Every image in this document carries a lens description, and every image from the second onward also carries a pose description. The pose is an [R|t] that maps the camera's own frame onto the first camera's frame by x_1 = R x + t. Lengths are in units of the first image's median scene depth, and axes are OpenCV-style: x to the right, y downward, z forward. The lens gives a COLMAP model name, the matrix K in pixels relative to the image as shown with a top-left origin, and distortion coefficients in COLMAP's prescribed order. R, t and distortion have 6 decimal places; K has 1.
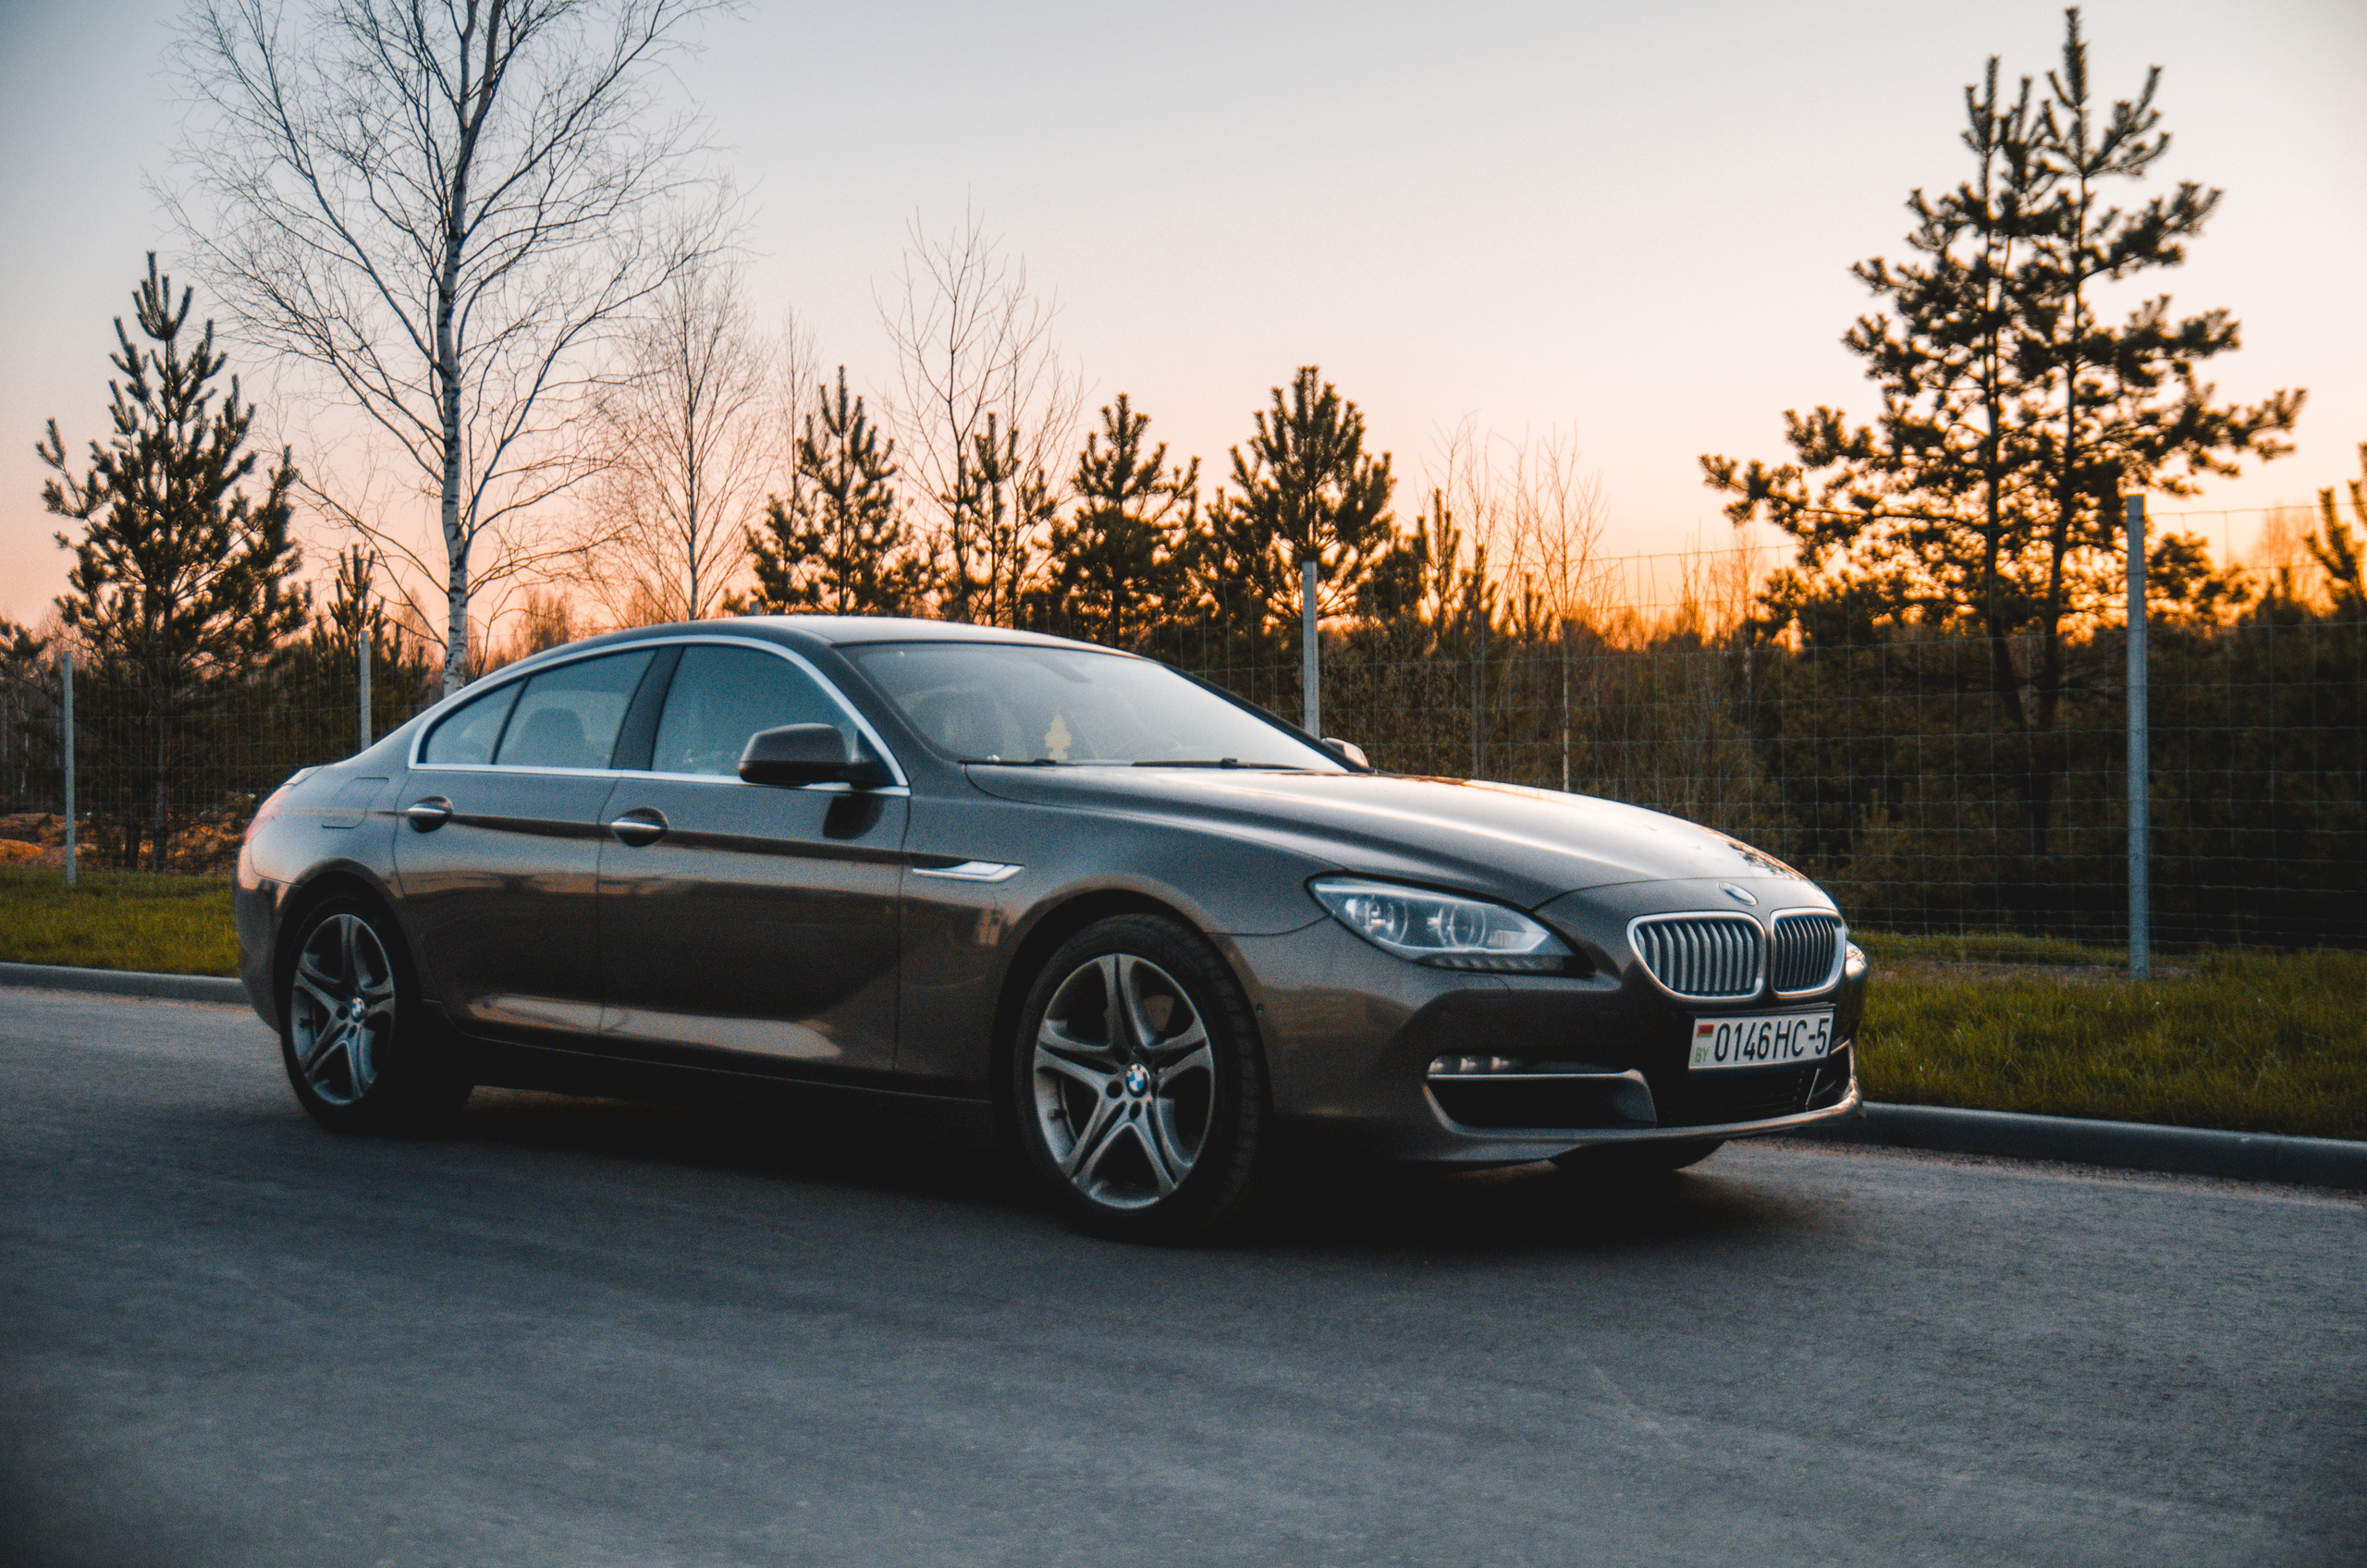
lens RADIAL K [[3018.0, 0, 1184.6], [0, 3018.0, 738.3], [0, 0, 1]] dist [-0.144031, 0.515537]
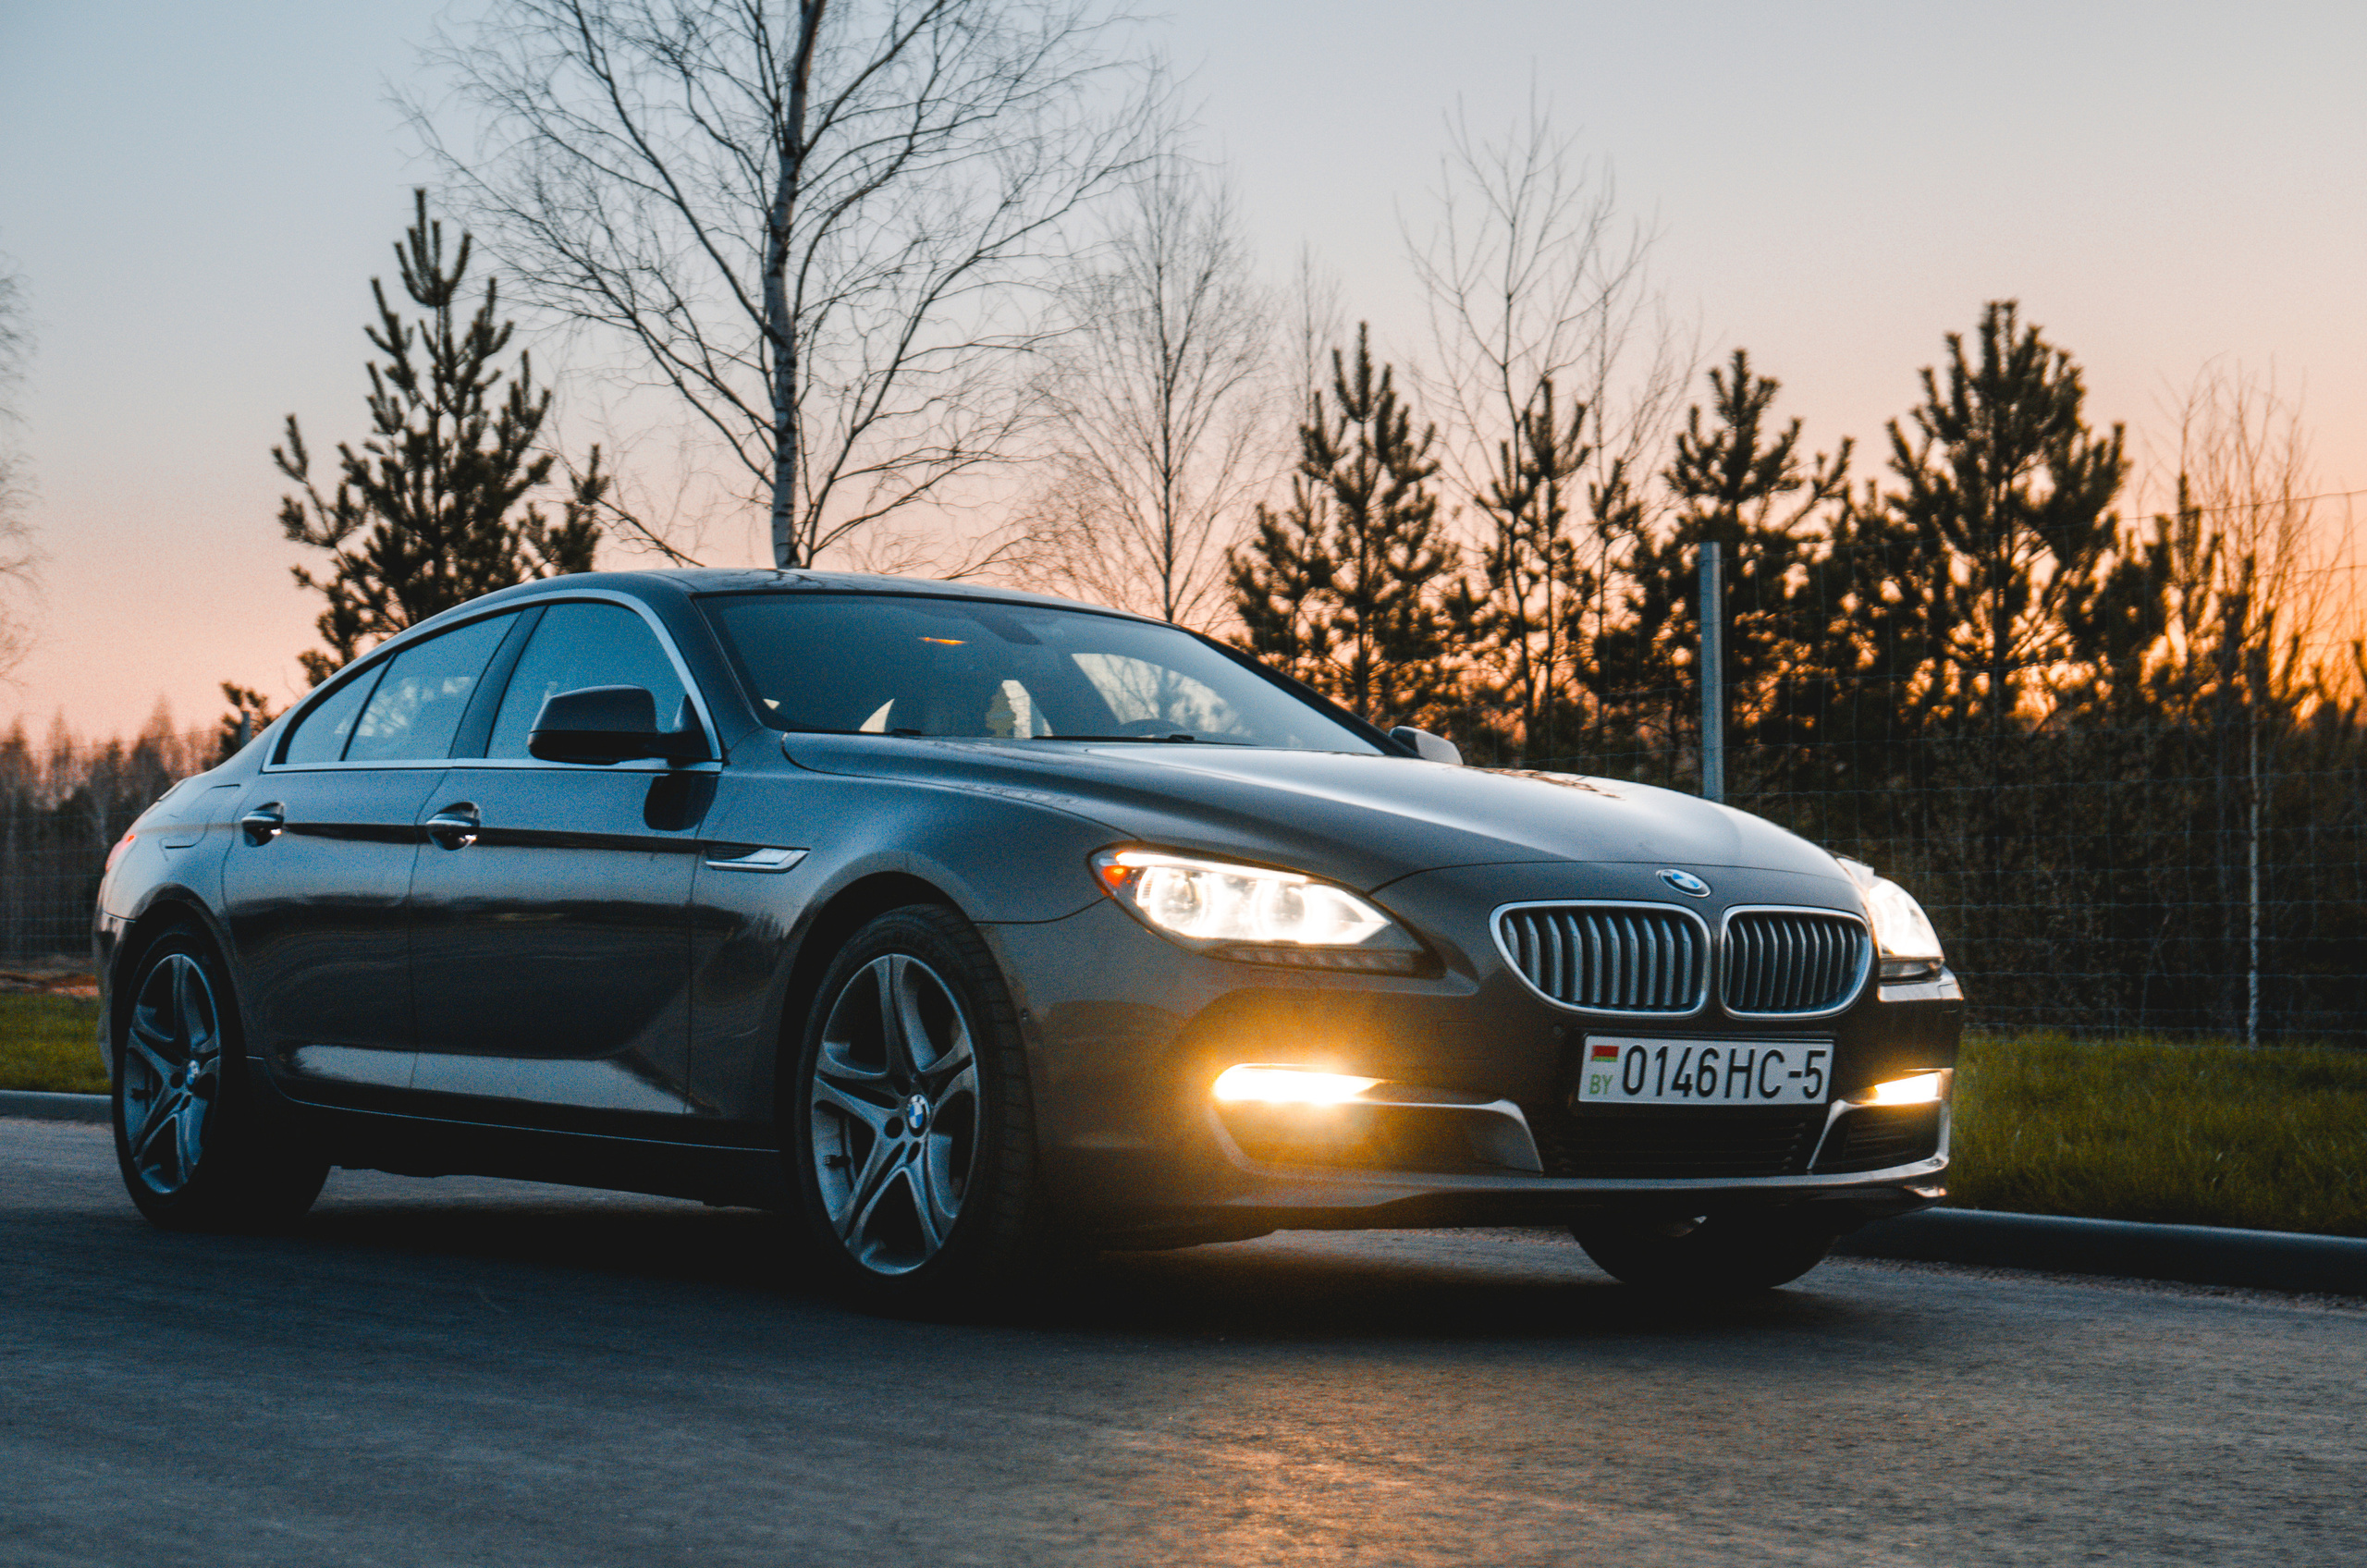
lens RADIAL K [[4486.0, 0, 1183.5], [0, 4486.0, 784.0], [0, 0, 1]] dist [0.012691, 0.073938]
pose [[0.972207, -0.004461, -0.234081, 0.100890], [-0.002790, 0.999527, -0.030632, 0.019358], [0.234107, 0.030434, 0.971734, -0.039391]]
